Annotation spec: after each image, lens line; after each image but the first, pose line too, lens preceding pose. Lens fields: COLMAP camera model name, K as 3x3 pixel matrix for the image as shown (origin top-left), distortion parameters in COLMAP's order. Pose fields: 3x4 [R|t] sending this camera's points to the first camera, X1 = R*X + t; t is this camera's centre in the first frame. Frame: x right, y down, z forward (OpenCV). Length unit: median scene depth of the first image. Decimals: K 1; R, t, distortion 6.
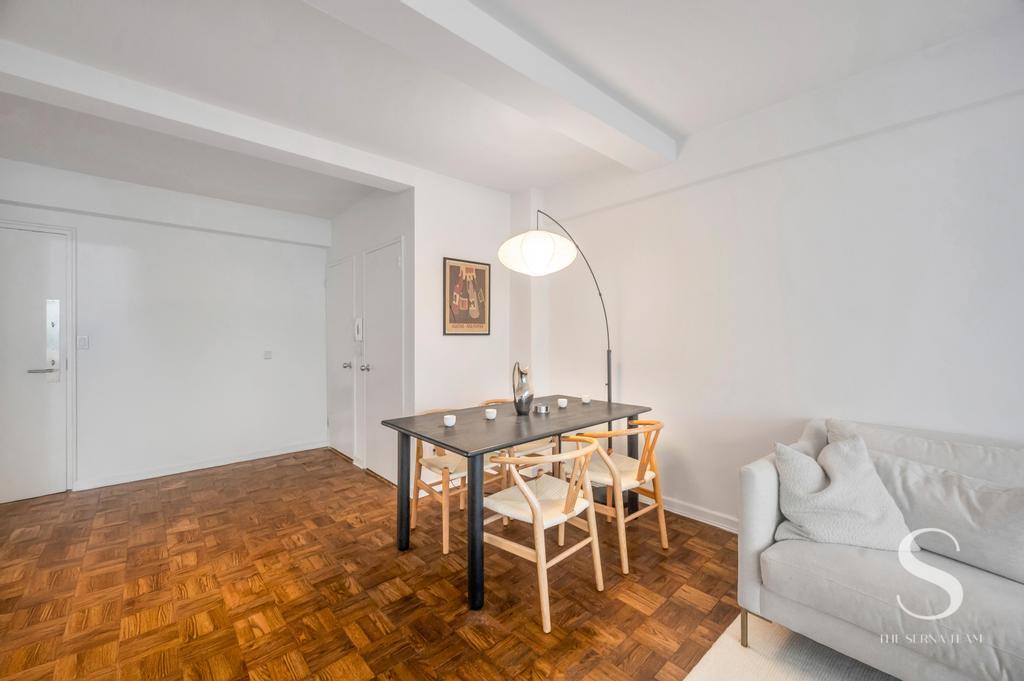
lens RADIAL K [[409.3, 0, 513.3], [0, 409.3, 332.5], [0, 0, 1]] dist [-0.000204, -0.000152]
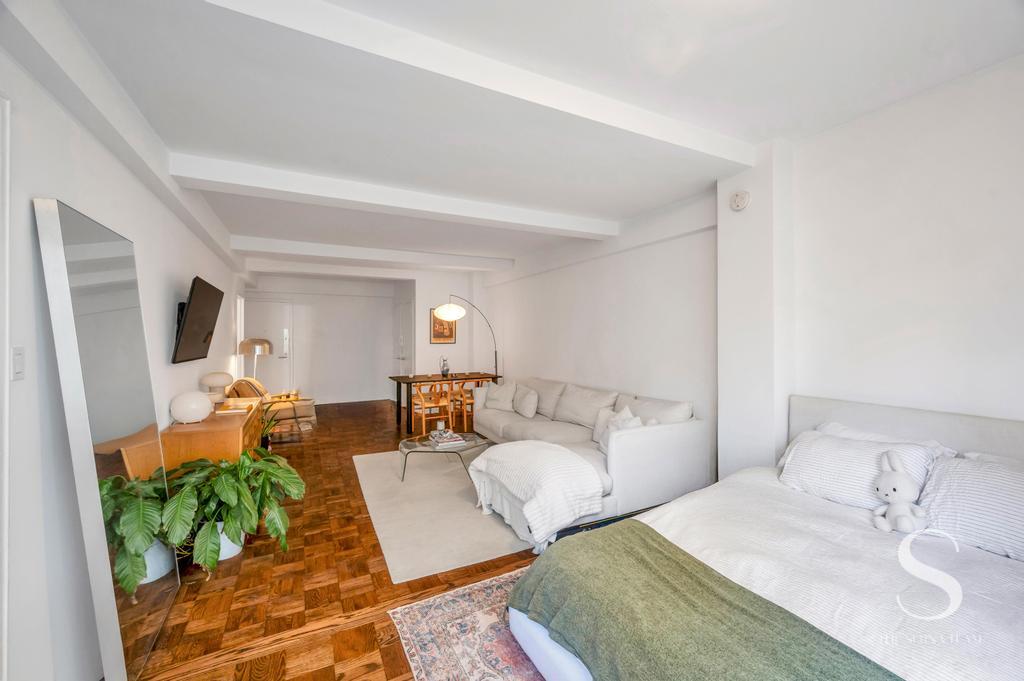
lens RADIAL K [[410.5, 0, 510.5], [0, 410.5, 330.5], [0, 0, 1]] dist [-0.001173, 0.000087]
pose [[0.963628, -0.003325, -0.267226, 1.088059], [0.002419, 0.999990, -0.003721, -0.071590], [0.267236, 0.002939, 0.963627, -1.319643]]
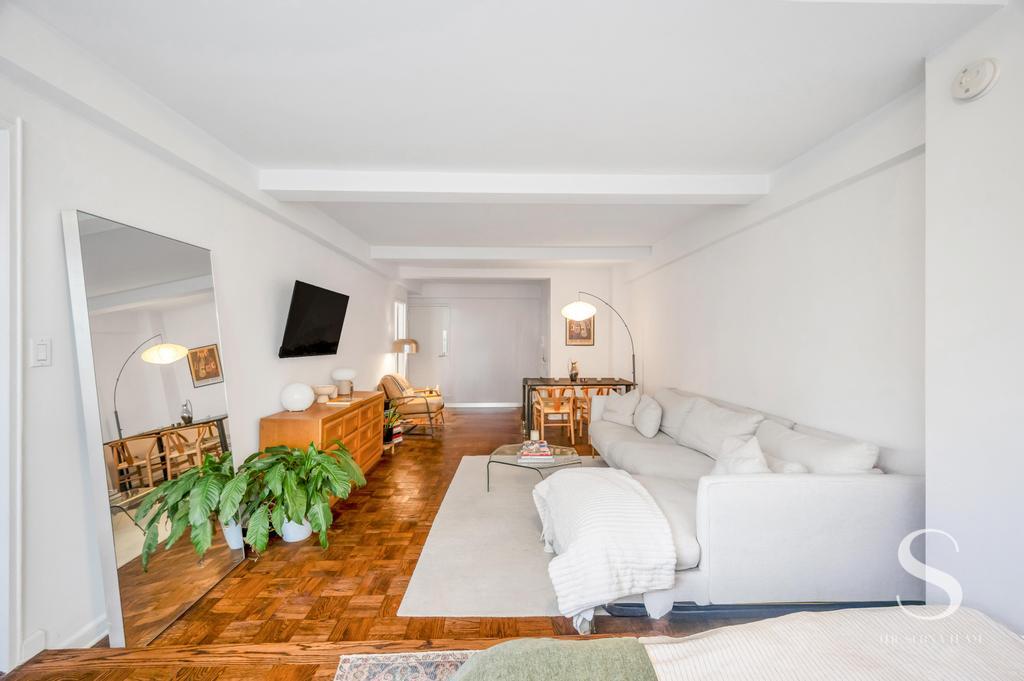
lens RADIAL K [[407.8, 0, 511.8], [0, 407.8, 336.8], [0, 0, 1]] dist [-0.002000, -0.000079]
pose [[0.753414, 0.000860, -0.657546, 1.277002], [0.001269, 0.999995, 0.002763, -0.055650], [0.657545, -0.002916, 0.753409, -0.961885]]
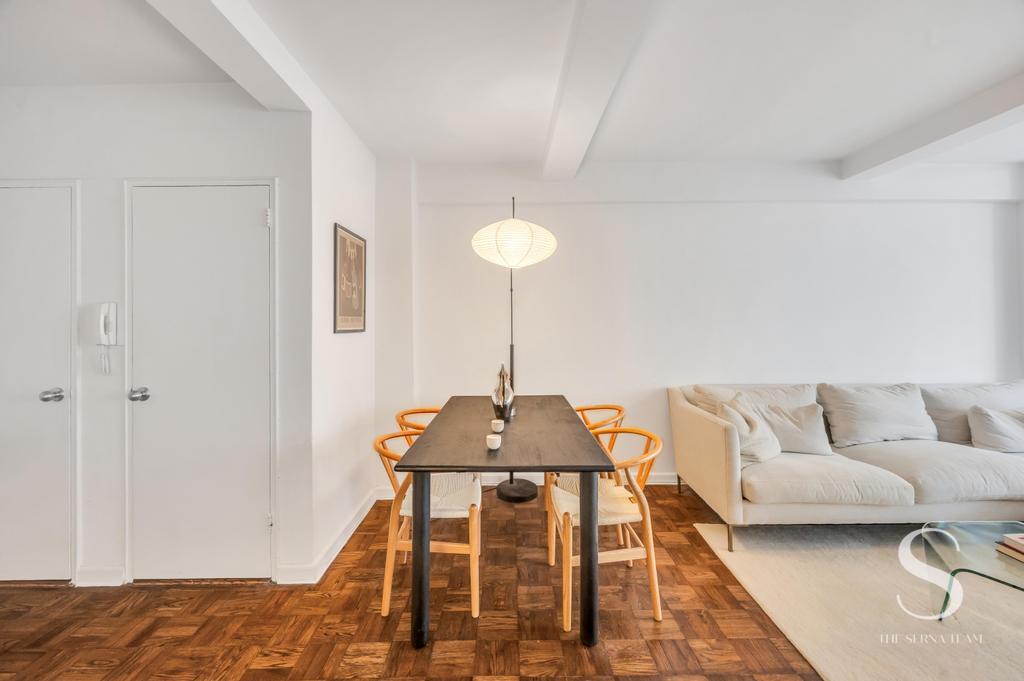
lens RADIAL K [[414.1, 0, 510.4], [0, 414.1, 315.5], [0, 0, 1]] dist [-0.001330, -0.000052]
pose [[0.669064, 0.011788, 0.743111, -0.646901], [0.000607, 0.999865, -0.016407, -0.015112], [-0.743204, 0.011428, 0.668967, 0.384521]]
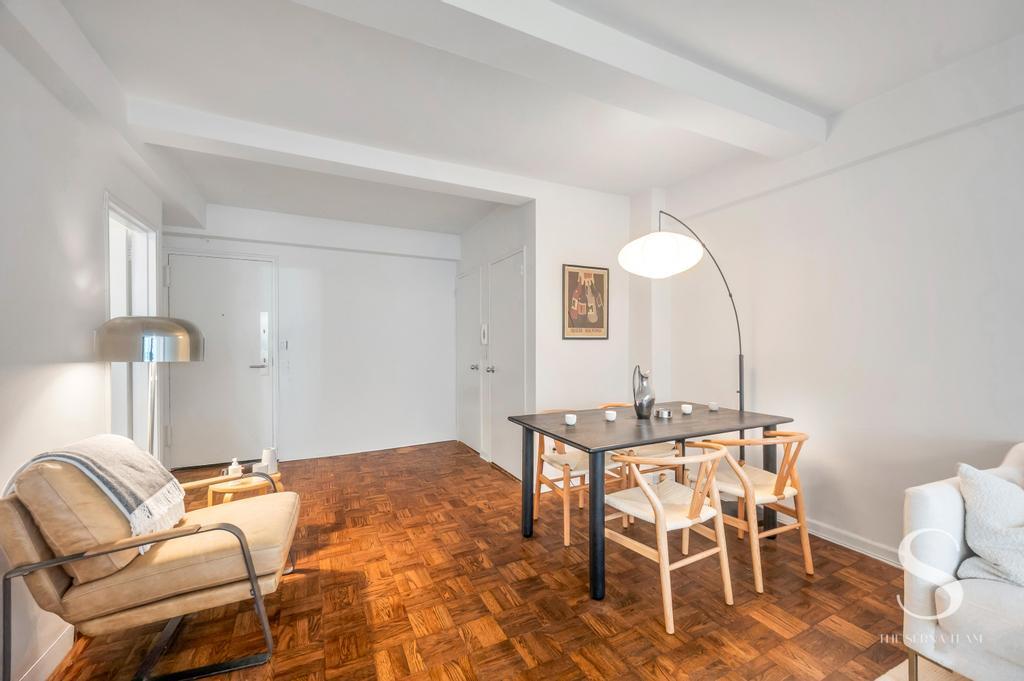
lens RADIAL K [[410.6, 0, 510.5], [0, 410.6, 343.4], [0, 0, 1]] dist [0.001599, -0.000423]
pose [[0.959880, 0.001148, -0.280409, -0.007744], [0.001618, 0.999952, 0.009632, 0.008446], [0.280407, -0.009699, 0.959832, -0.045811]]
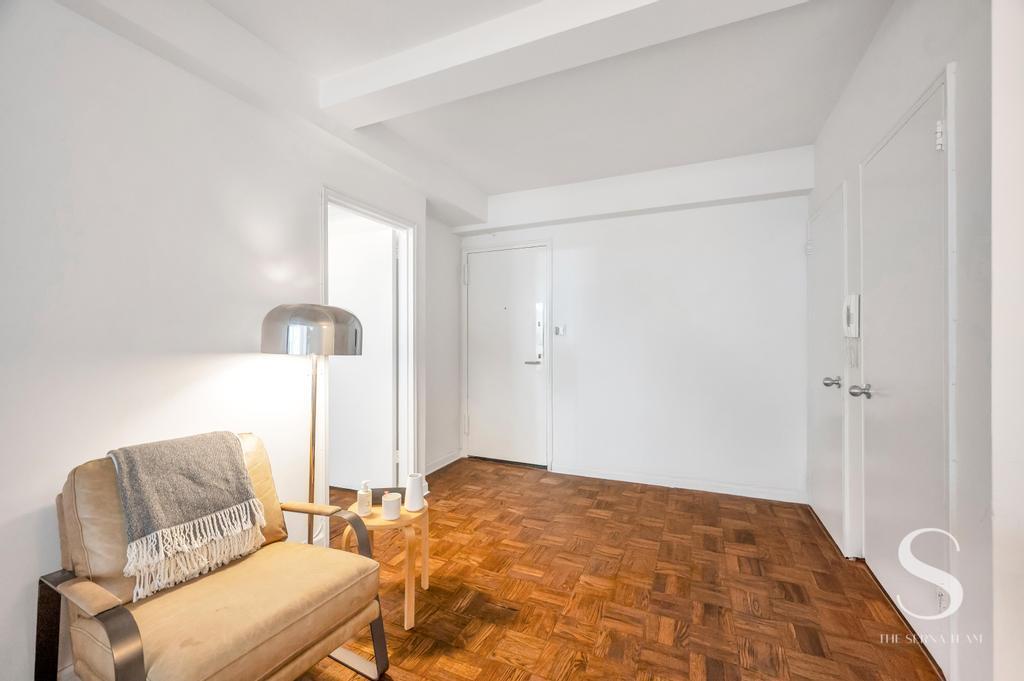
lens RADIAL K [[406.6, 0, 514.6], [0, 406.6, 339.4], [0, 0, 1]] dist [0.000414, 0.000054]
pose [[0.392663, -0.000949, -0.919682, -0.099809], [0.007209, 0.999972, 0.002046, 0.027202], [0.919654, -0.007434, 0.392659, 0.601793]]
